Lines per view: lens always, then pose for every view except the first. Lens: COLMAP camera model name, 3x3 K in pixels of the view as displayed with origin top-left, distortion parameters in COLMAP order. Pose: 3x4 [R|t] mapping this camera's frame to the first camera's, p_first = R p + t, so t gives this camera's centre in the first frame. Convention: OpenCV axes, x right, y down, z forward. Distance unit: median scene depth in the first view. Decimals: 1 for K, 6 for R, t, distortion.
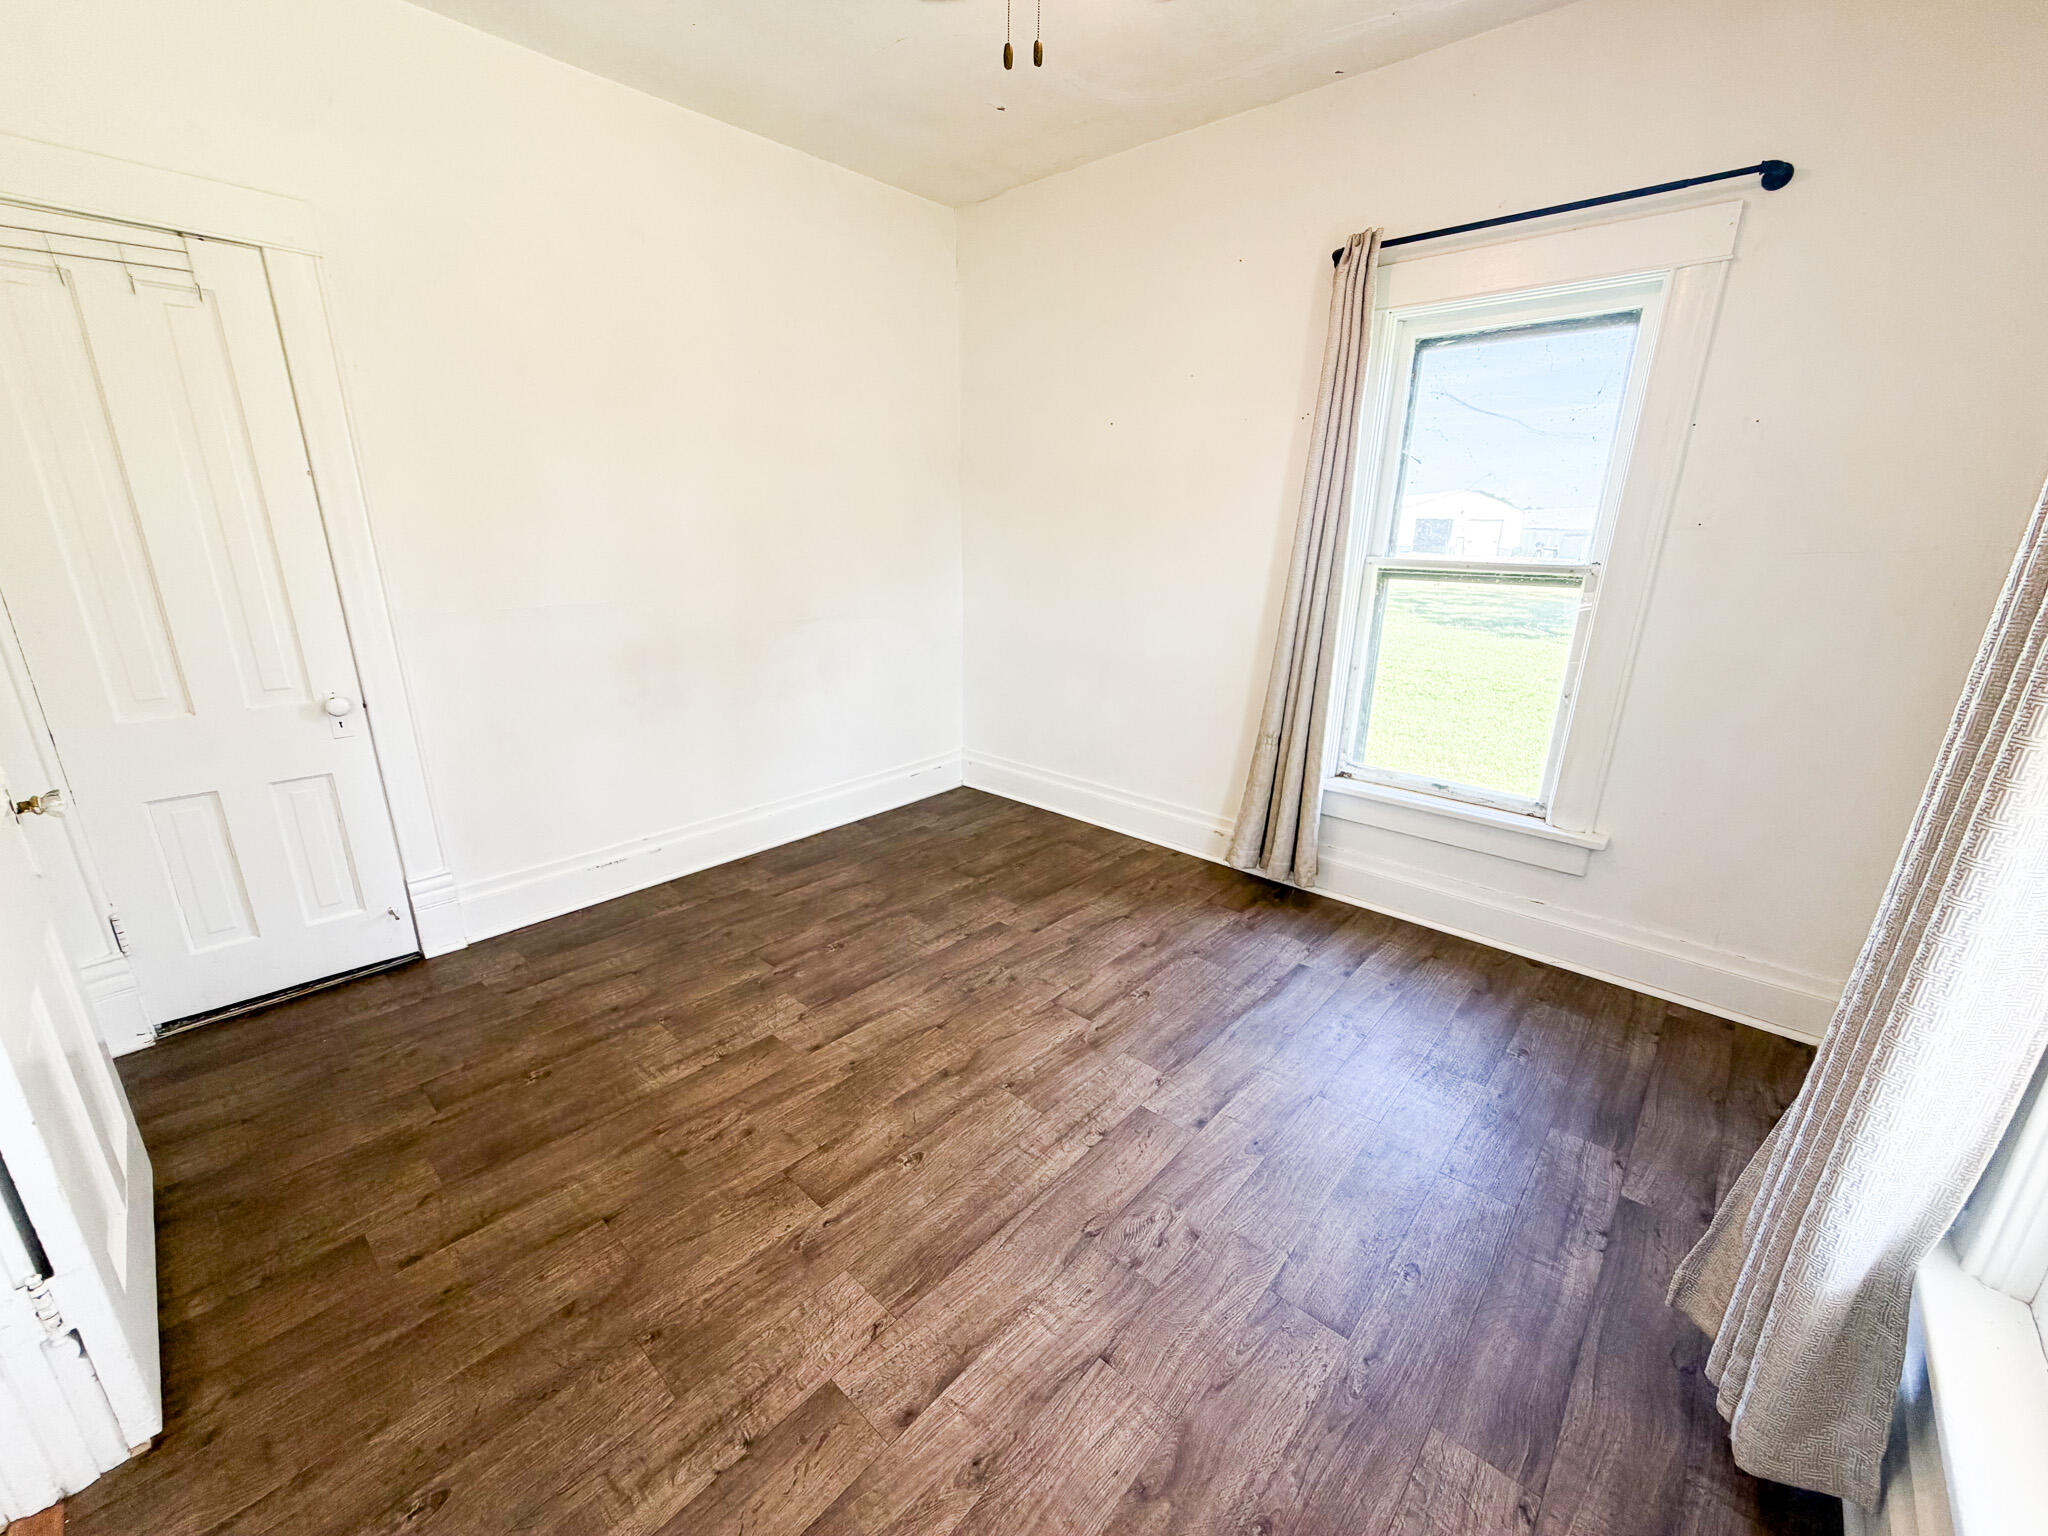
lens RADIAL K [[816.2, 0, 1041.8], [0, 816.2, 773.5], [0, 0, 1]] dist [-0.002162, 0.000345]
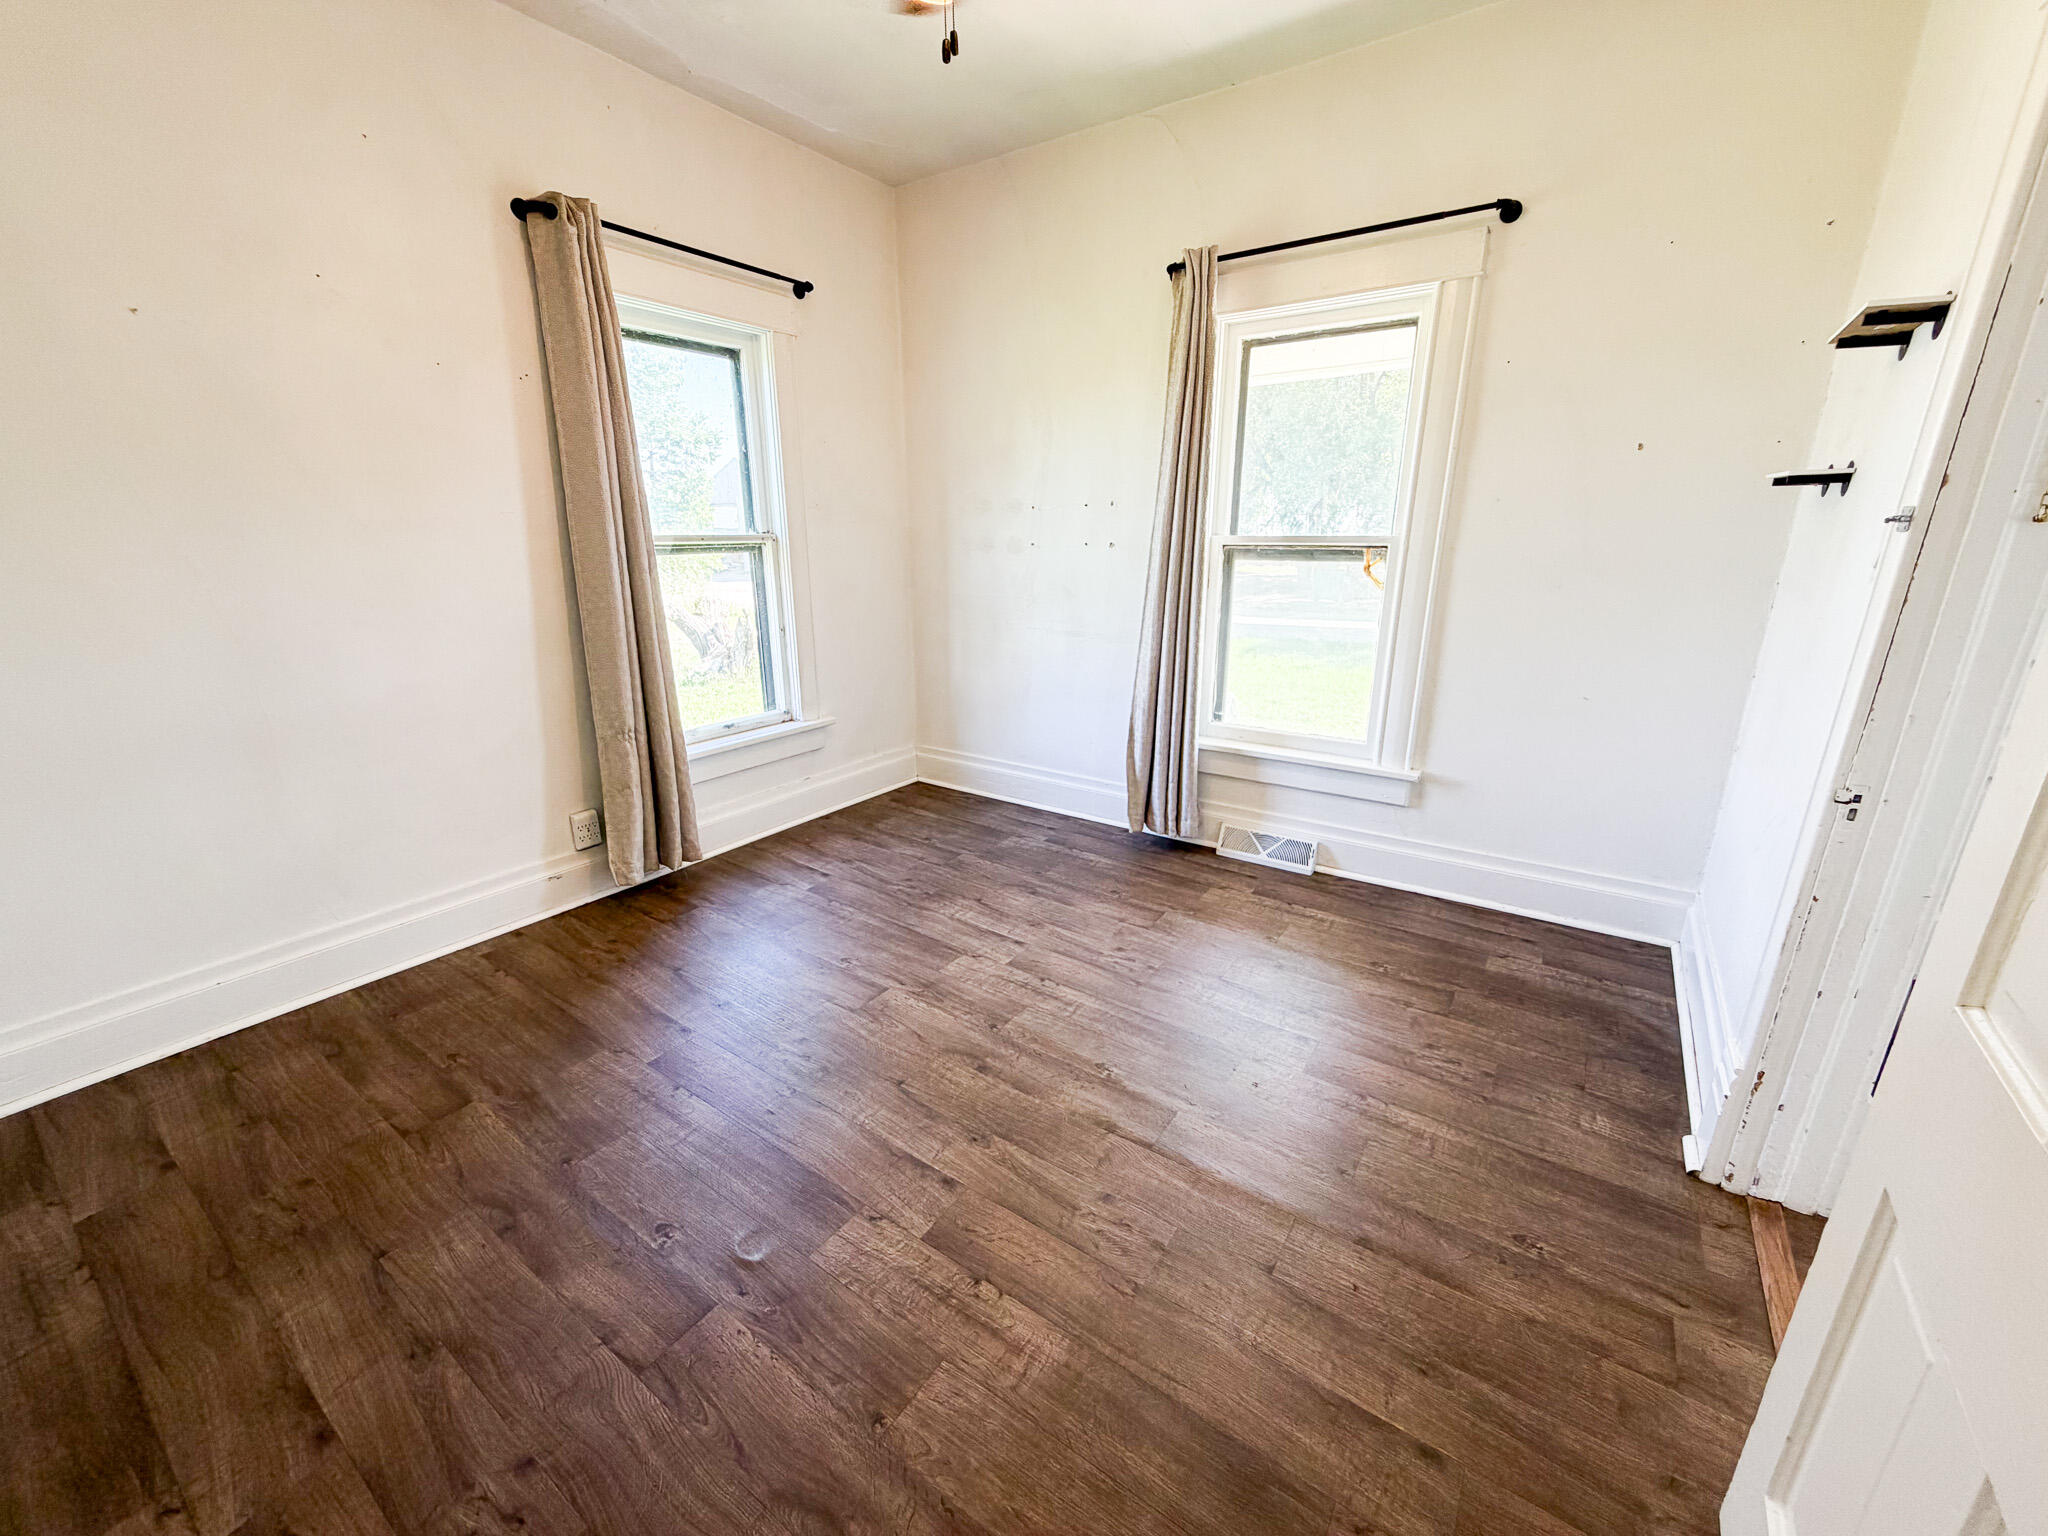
lens RADIAL K [[816.2, 0, 1011.9], [0, 816.2, 759.9], [0, 0, 1]] dist [-0.002162, 0.000345]
pose [[-0.112280, -0.287203, 0.951266, -0.789945], [0.286762, 0.907224, 0.307753, -0.210687], [-0.951399, 0.307342, -0.019504, 0.738946]]
